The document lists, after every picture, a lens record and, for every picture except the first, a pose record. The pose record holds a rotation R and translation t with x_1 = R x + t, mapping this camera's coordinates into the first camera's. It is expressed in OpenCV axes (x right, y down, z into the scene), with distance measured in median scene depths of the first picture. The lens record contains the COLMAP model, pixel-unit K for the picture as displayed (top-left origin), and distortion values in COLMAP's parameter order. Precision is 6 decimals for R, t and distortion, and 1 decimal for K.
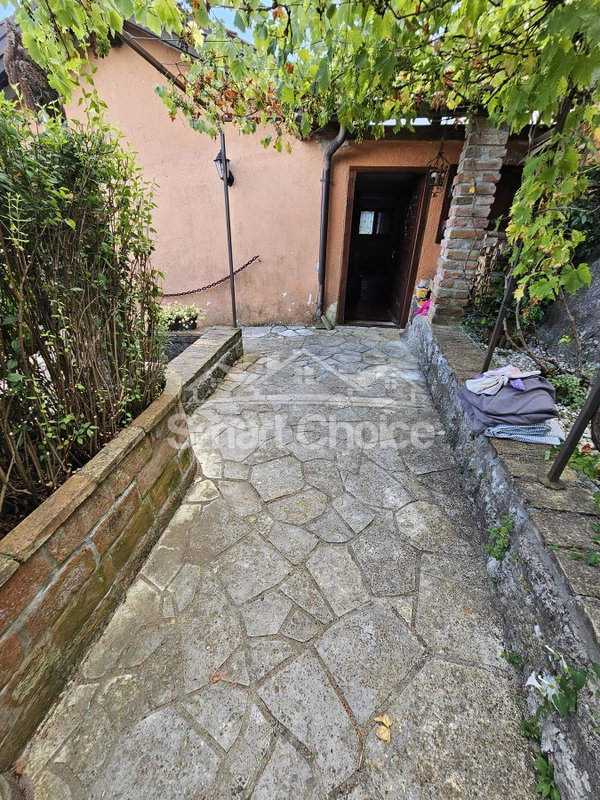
lens RADIAL K [[324.9, 0, 303.2], [0, 324.9, 399.7], [0, 0, 1]] dist [-0.001441, 0.000074]
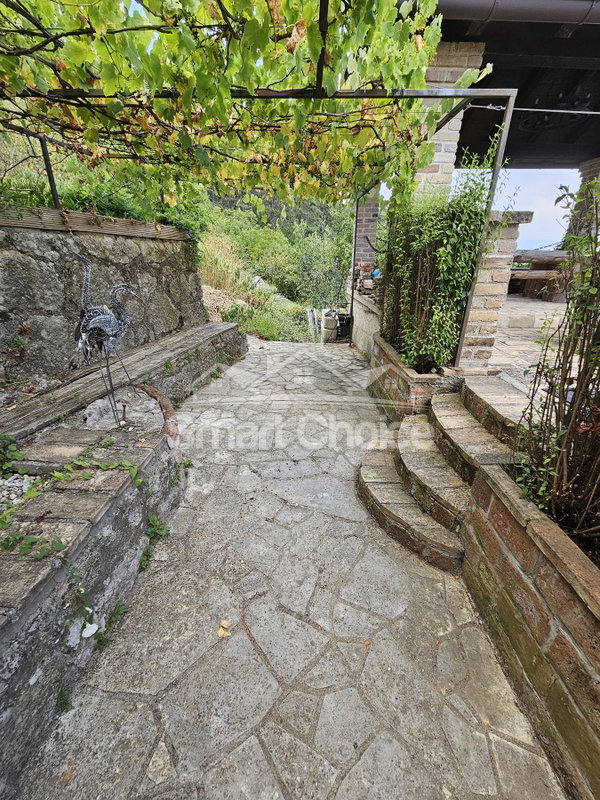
lens RADIAL K [[324.9, 0, 303.2], [0, 324.9, 399.7], [0, 0, 1]] dist [-0.001441, 0.000074]
pose [[-0.988053, 0.032544, -0.150639, 0.088136], [-0.100744, 0.603303, 0.791123, -0.488340], [0.116627, 0.796848, -0.592817, 0.908585]]
